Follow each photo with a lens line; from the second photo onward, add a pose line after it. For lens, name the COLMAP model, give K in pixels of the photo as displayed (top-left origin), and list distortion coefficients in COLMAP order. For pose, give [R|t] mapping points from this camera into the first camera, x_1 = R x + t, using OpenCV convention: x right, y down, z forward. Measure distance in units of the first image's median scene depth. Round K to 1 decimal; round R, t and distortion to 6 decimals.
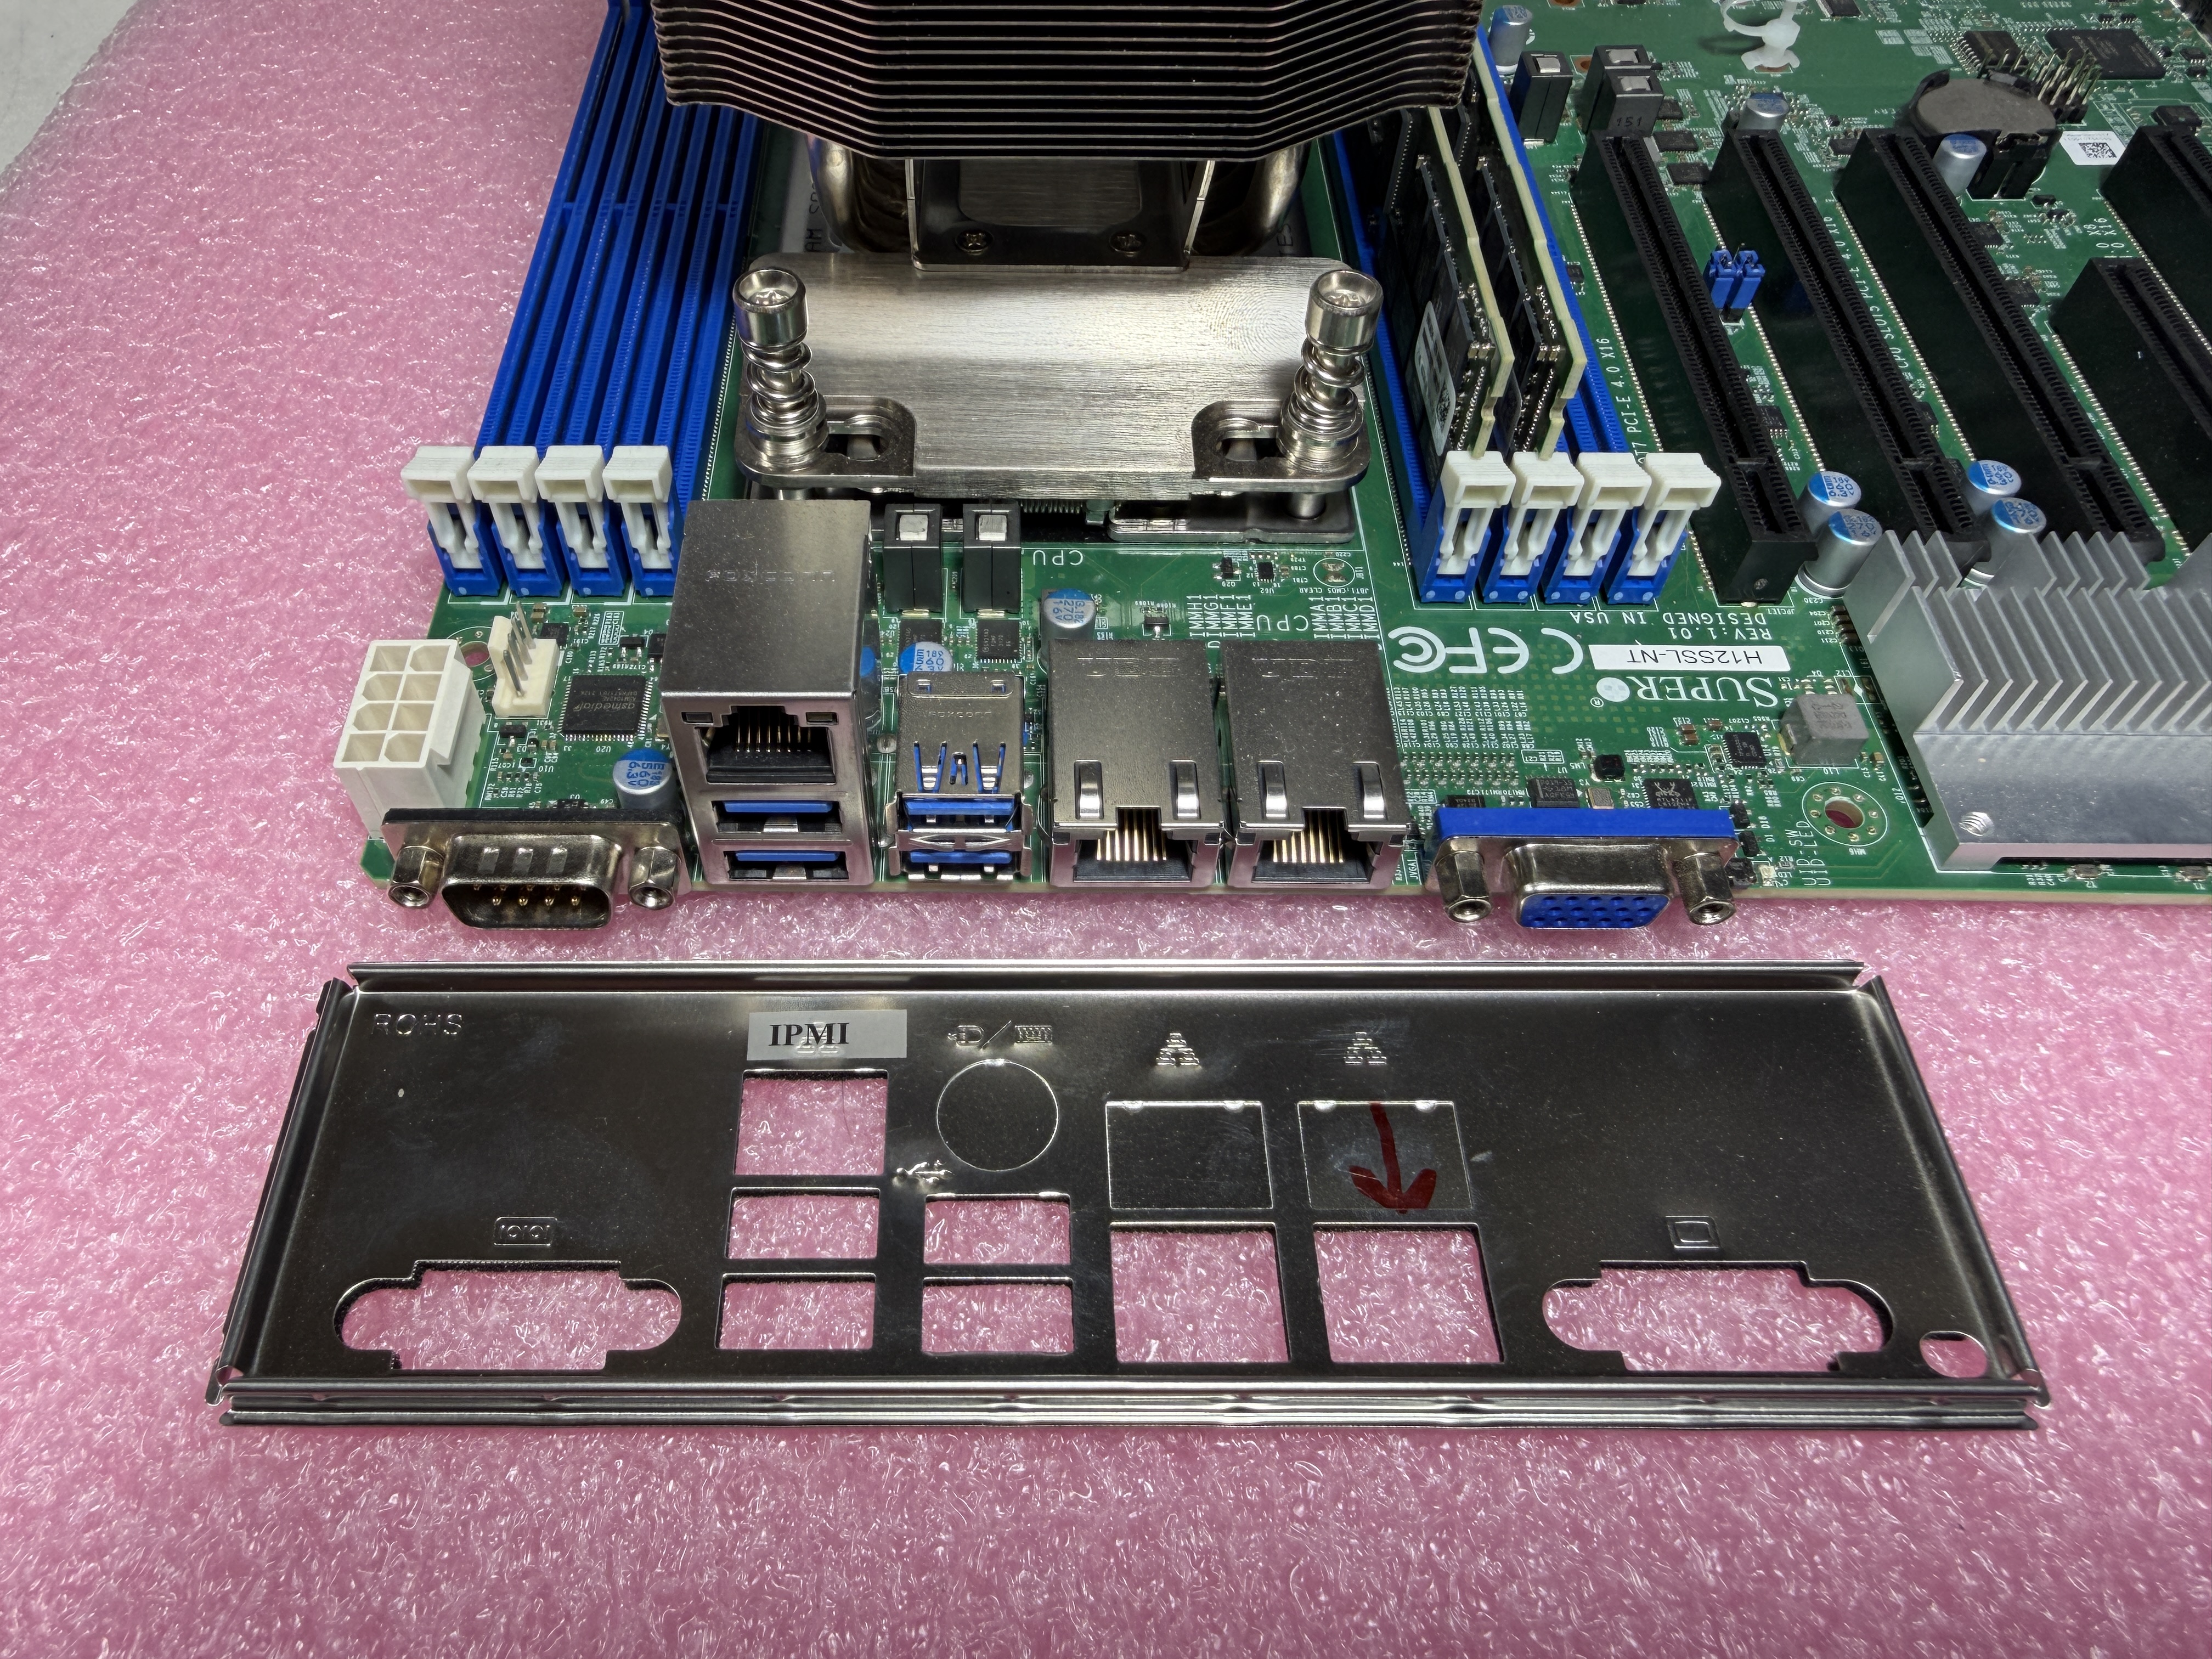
lens RADIAL K [[1571.5, 0, 976.2], [0, 1571.5, 835.3], [0, 0, 1]] dist [0.006008, -0.001159]
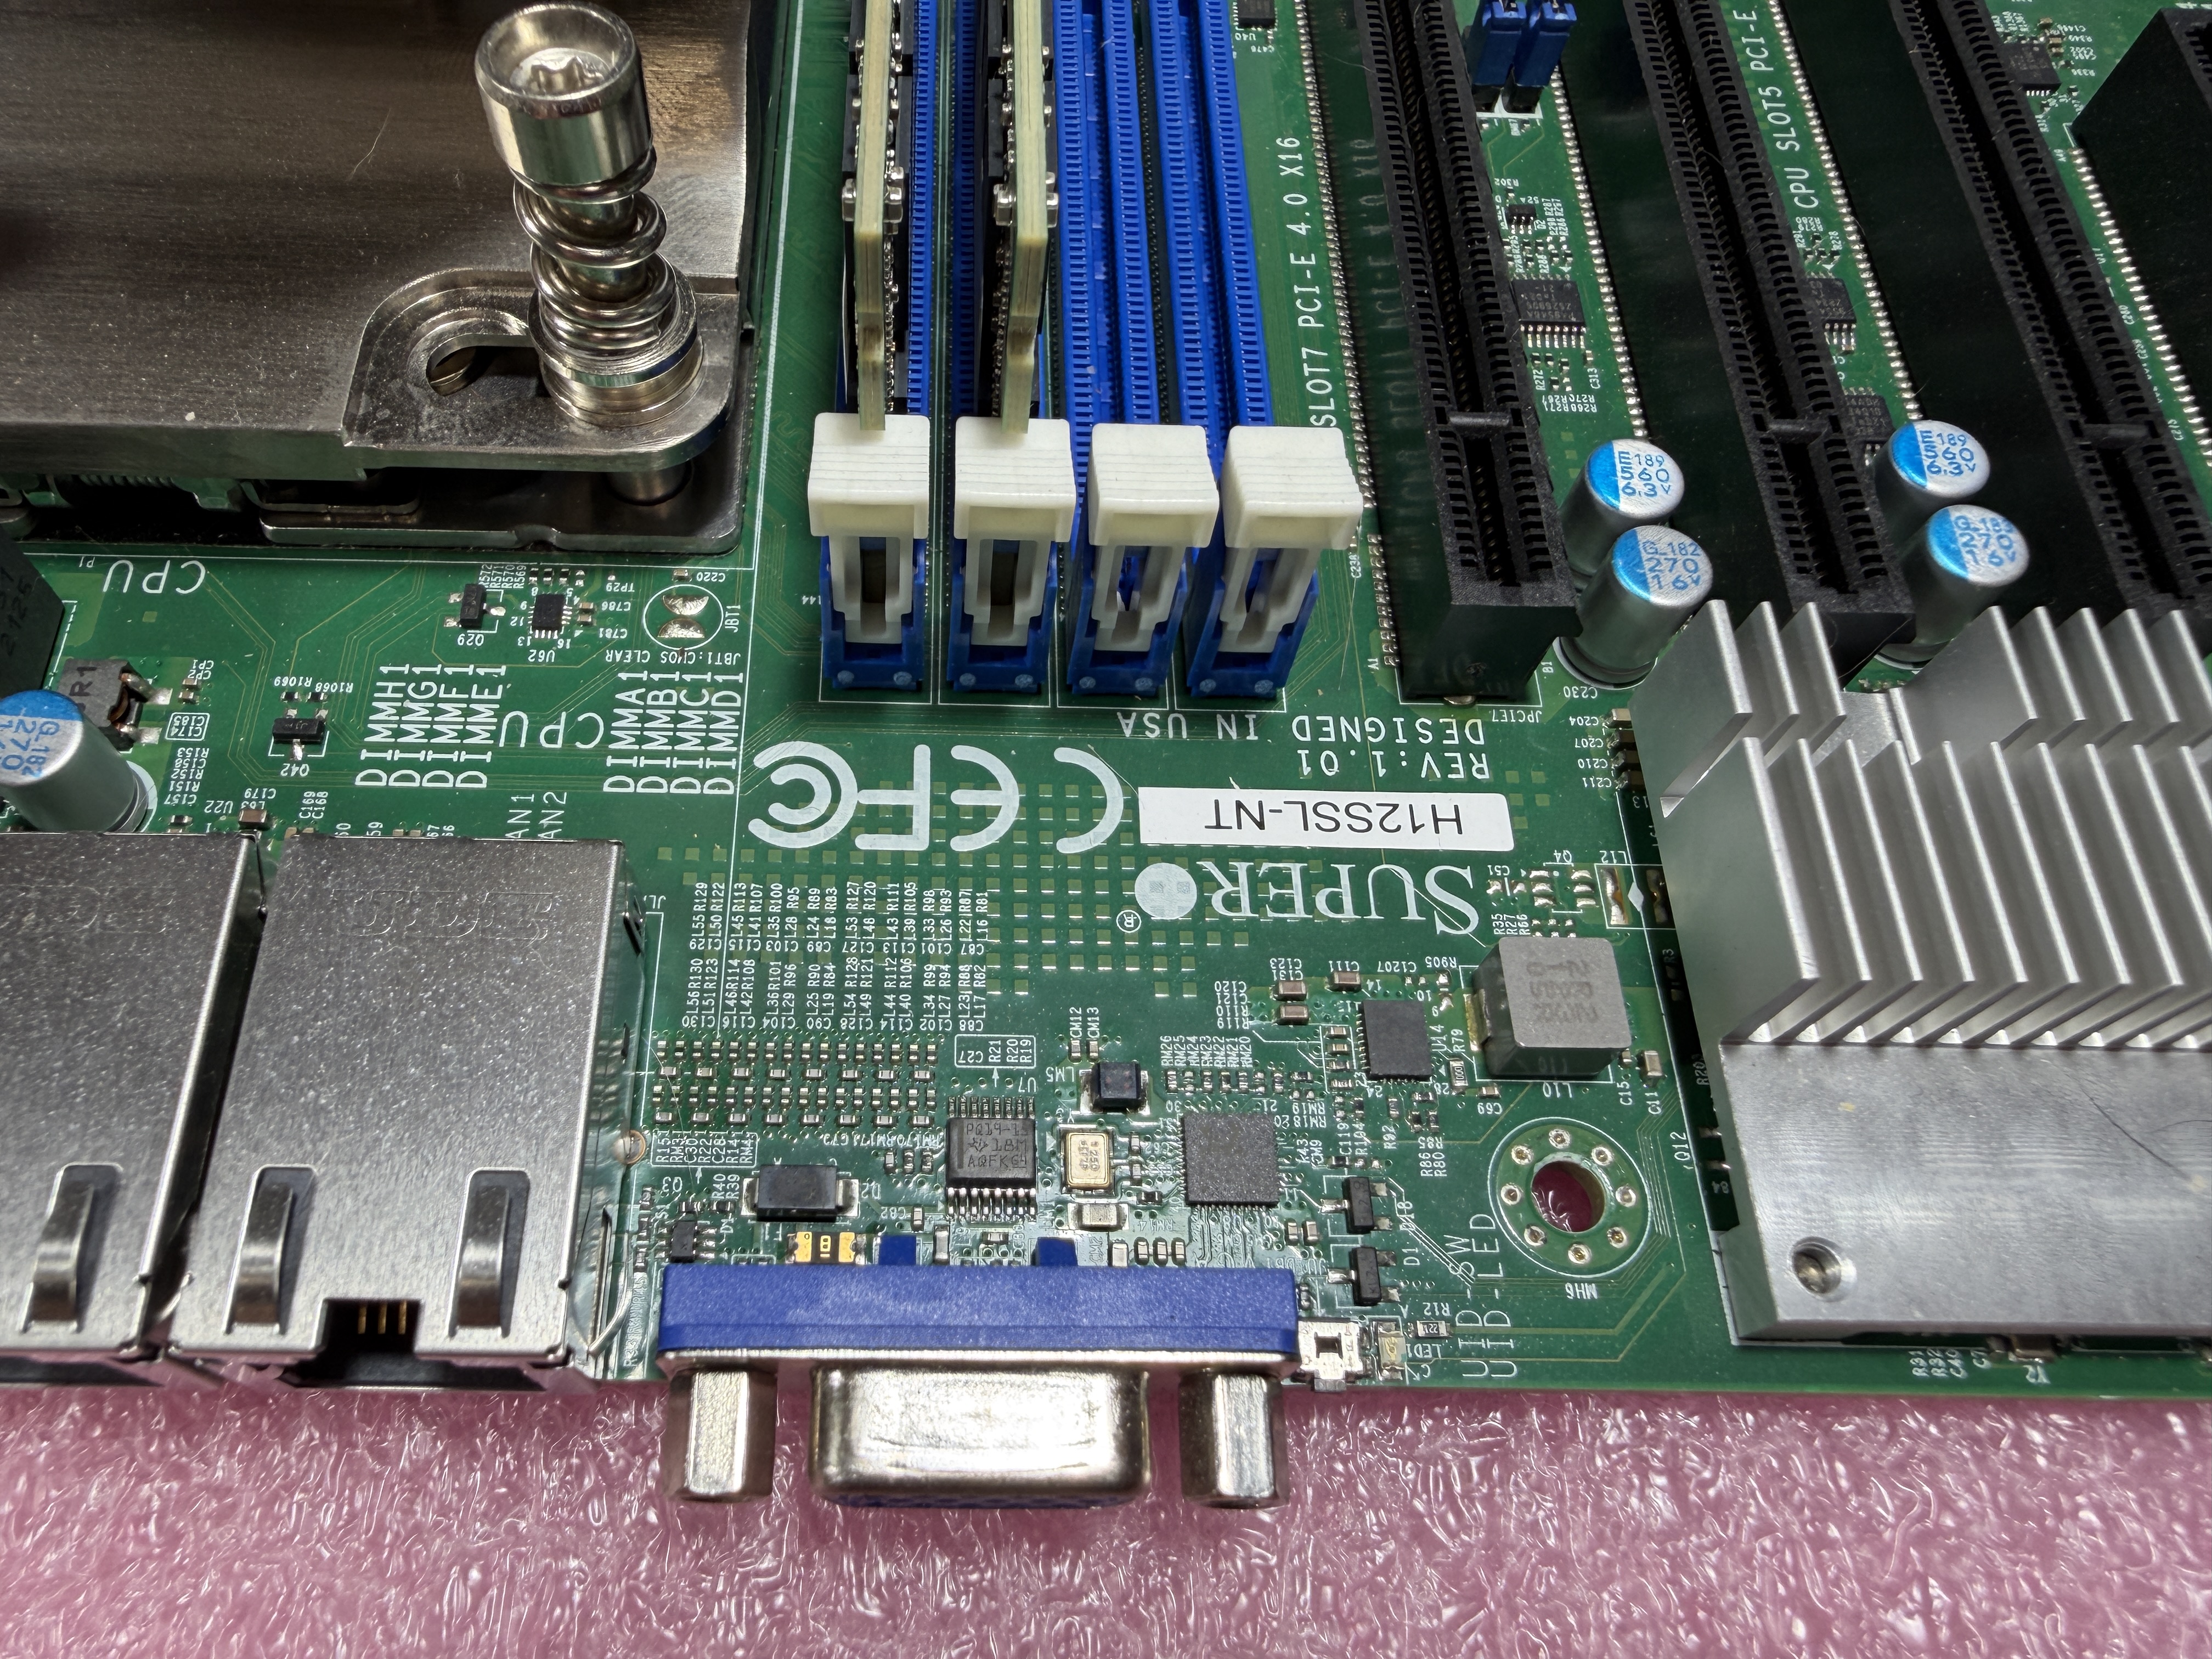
lens RADIAL K [[1561.1, 0, 978.6], [0, 1561.1, 833.5], [0, 0, 1]] dist [0.004042, 0.006288]
pose [[0.999149, 0.008314, 0.040388, 0.316862], [-0.014522, 0.987660, 0.155939, -0.185280], [-0.038593, -0.156392, 0.986941, 0.494854]]
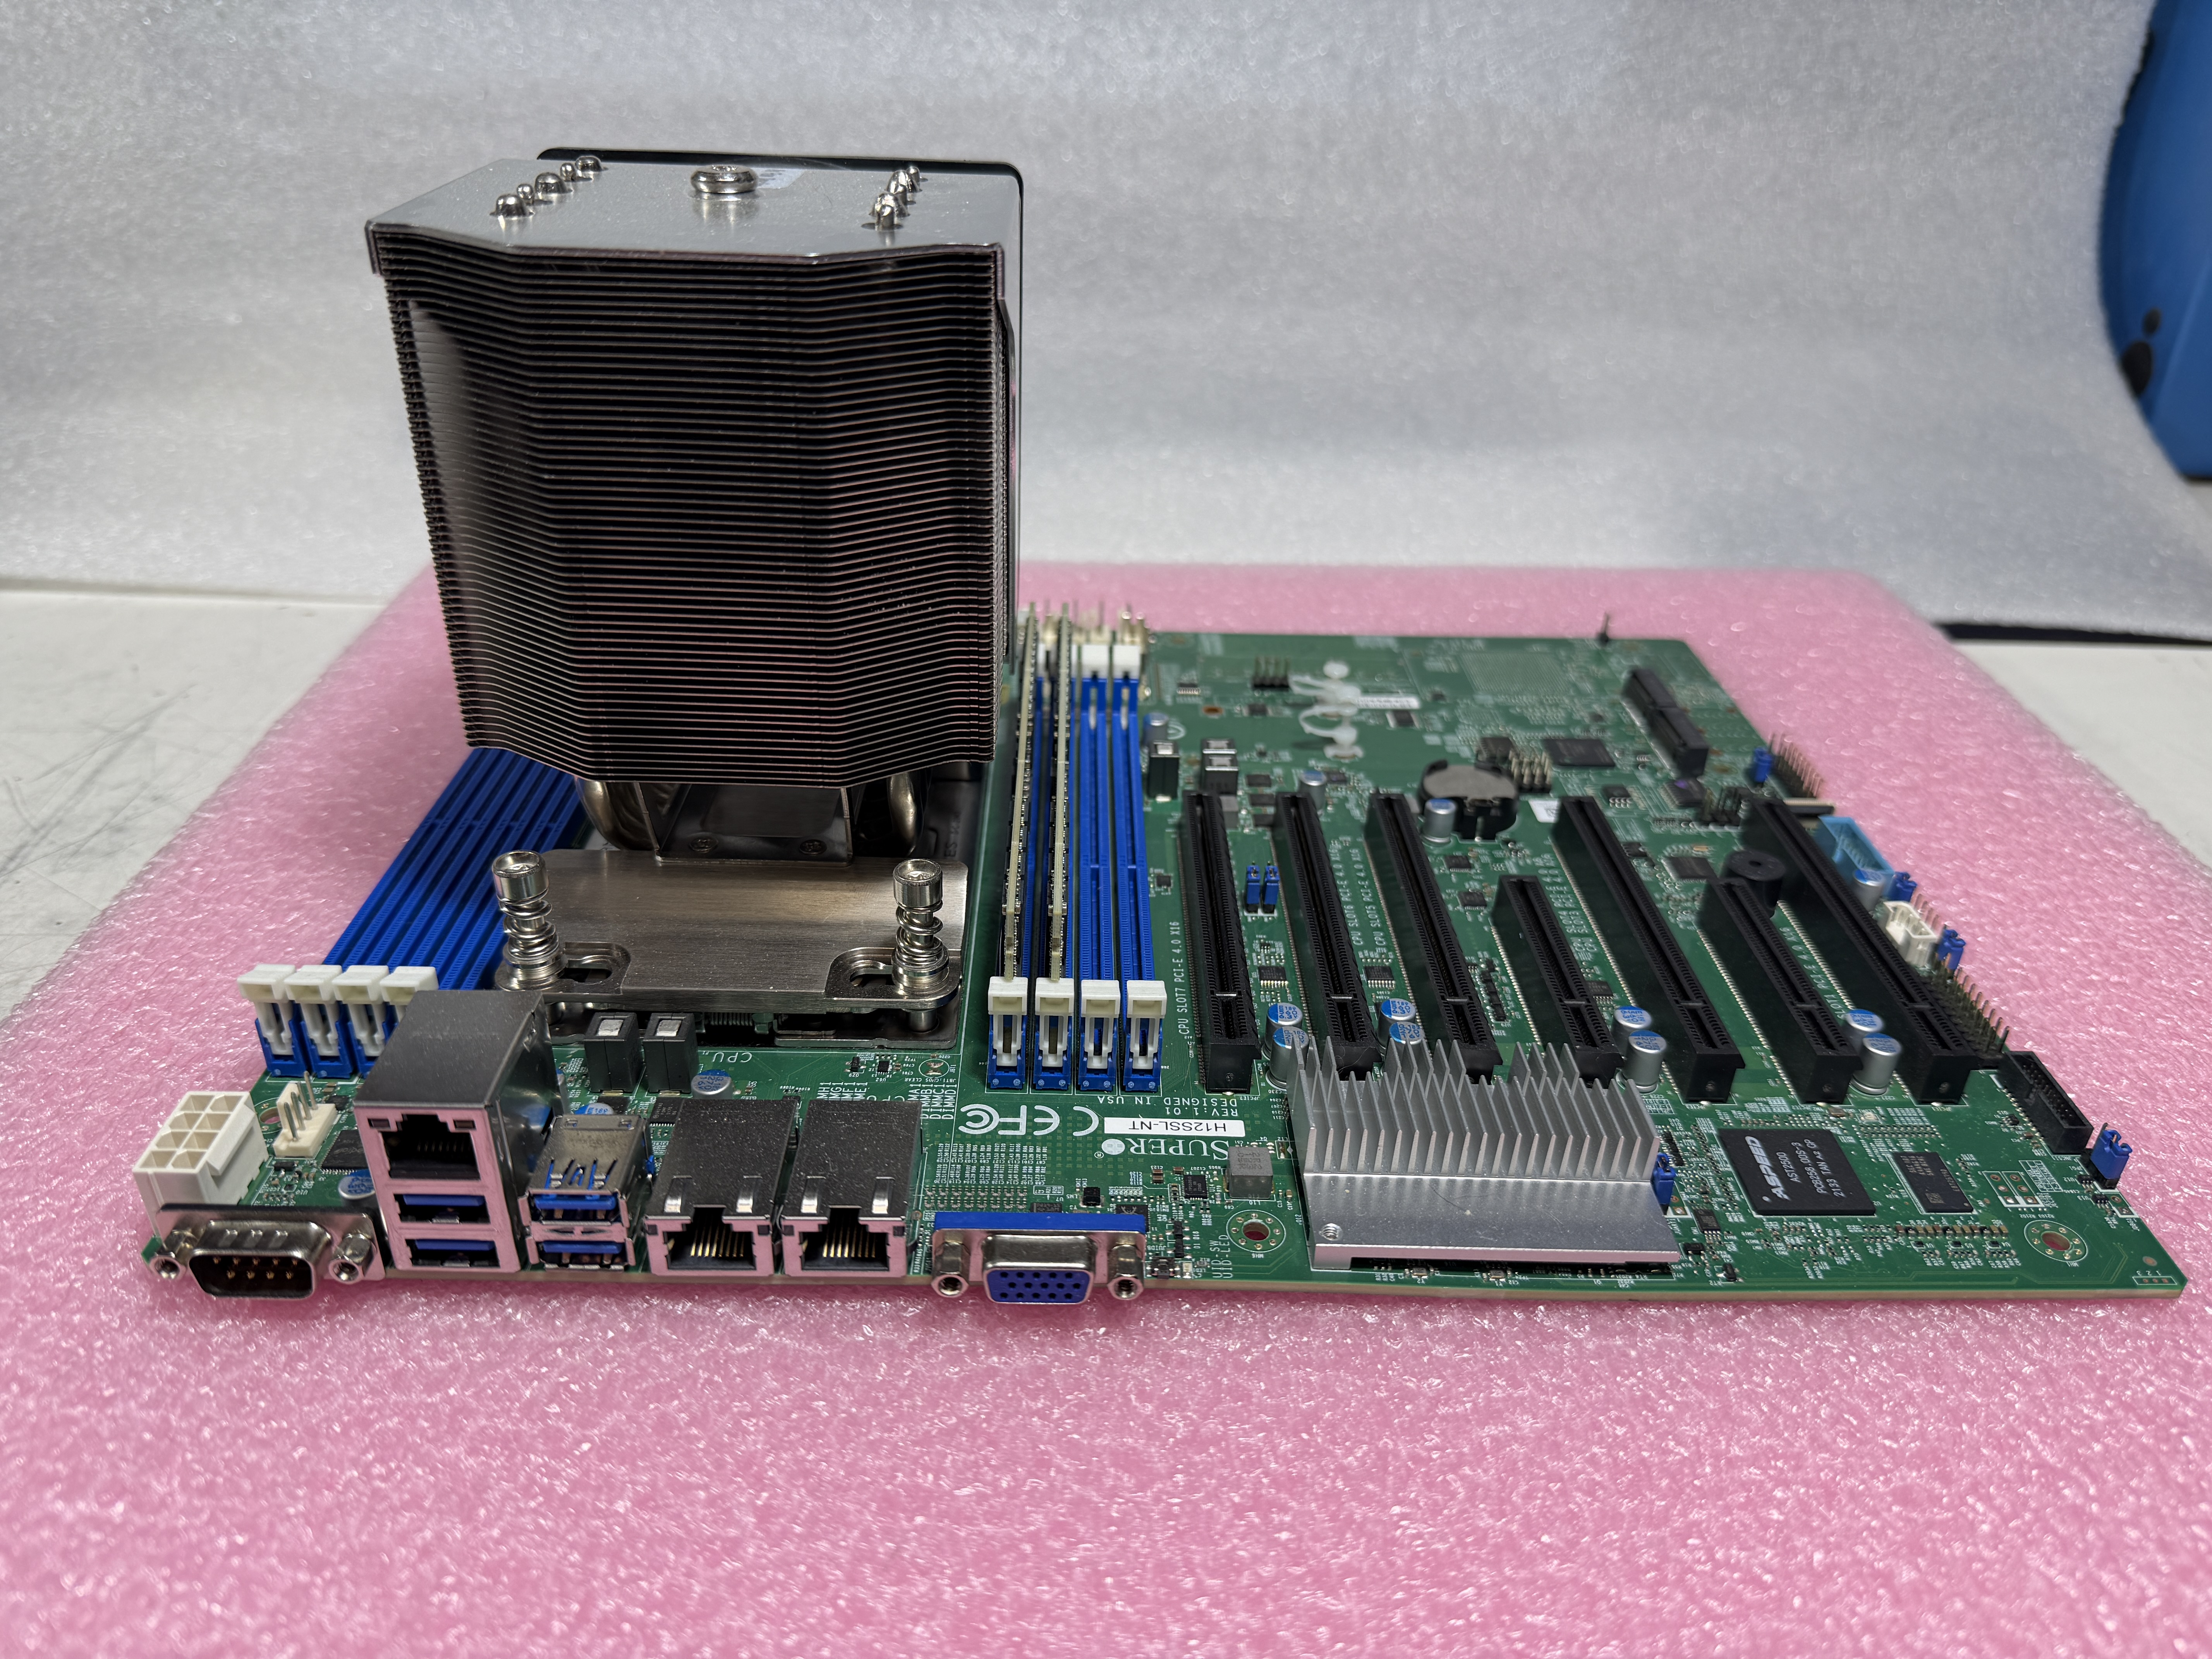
lens RADIAL K [[1602.0, 0, 1105.7], [0, 1602.0, 811.8], [0, 0, 1]] dist [0.157409, -0.378337]
pose [[0.998936, 0.021424, 0.040839, 0.327582], [-0.002512, 0.909512, -0.415670, 0.221349], [-0.046049, 0.415125, 0.908598, -0.390870]]
